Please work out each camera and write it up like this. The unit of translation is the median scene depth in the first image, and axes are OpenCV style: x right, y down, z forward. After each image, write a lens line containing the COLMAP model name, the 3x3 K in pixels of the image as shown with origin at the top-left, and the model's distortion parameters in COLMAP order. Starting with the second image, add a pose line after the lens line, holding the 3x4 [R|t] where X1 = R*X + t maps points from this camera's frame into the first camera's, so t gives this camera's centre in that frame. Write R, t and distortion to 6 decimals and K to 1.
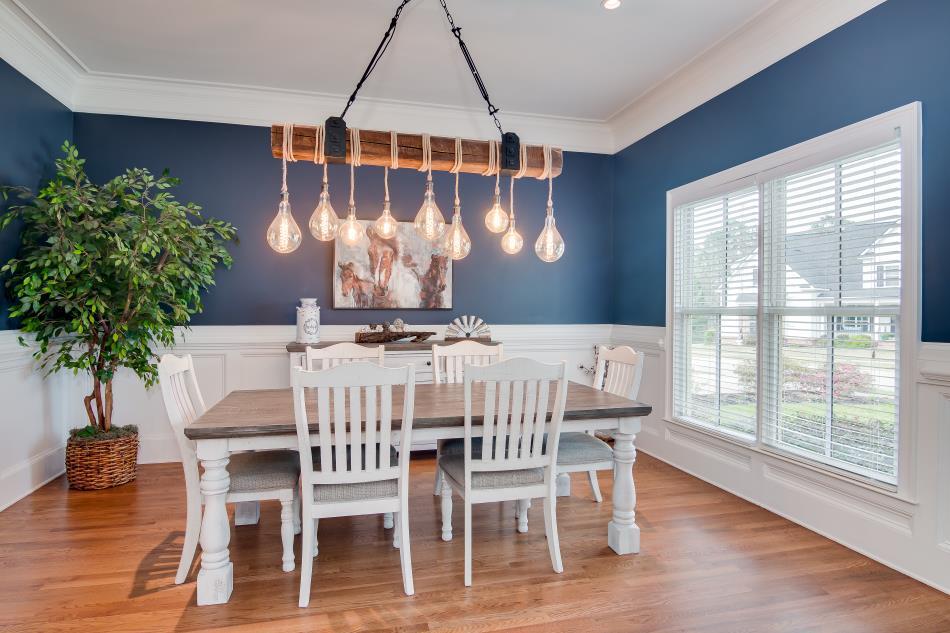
lens RADIAL K [[538.3, 0, 474.2], [0, 538.3, 313.2], [0, 0, 1]] dist [-0.004990, -0.001287]
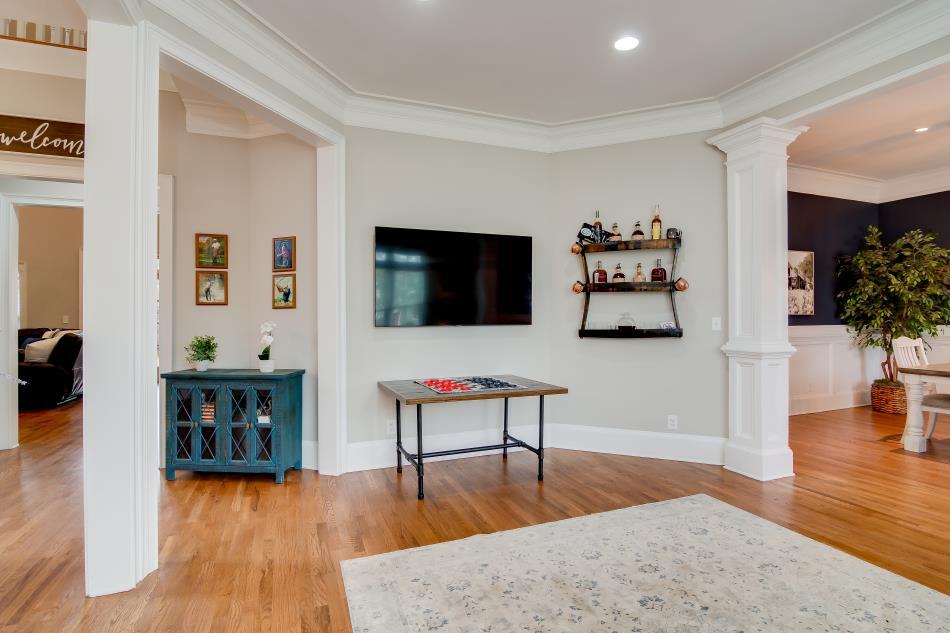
lens RADIAL K [[478.6, 0, 470.5], [0, 478.6, 313.9], [0, 0, 1]] dist [-0.022422, -0.002989]
pose [[0.128161, -0.007478, -0.991725, 0.730214], [-0.000257, 0.999971, -0.007574, 0.002768], [0.991753, 0.001226, 0.128155, -0.637733]]
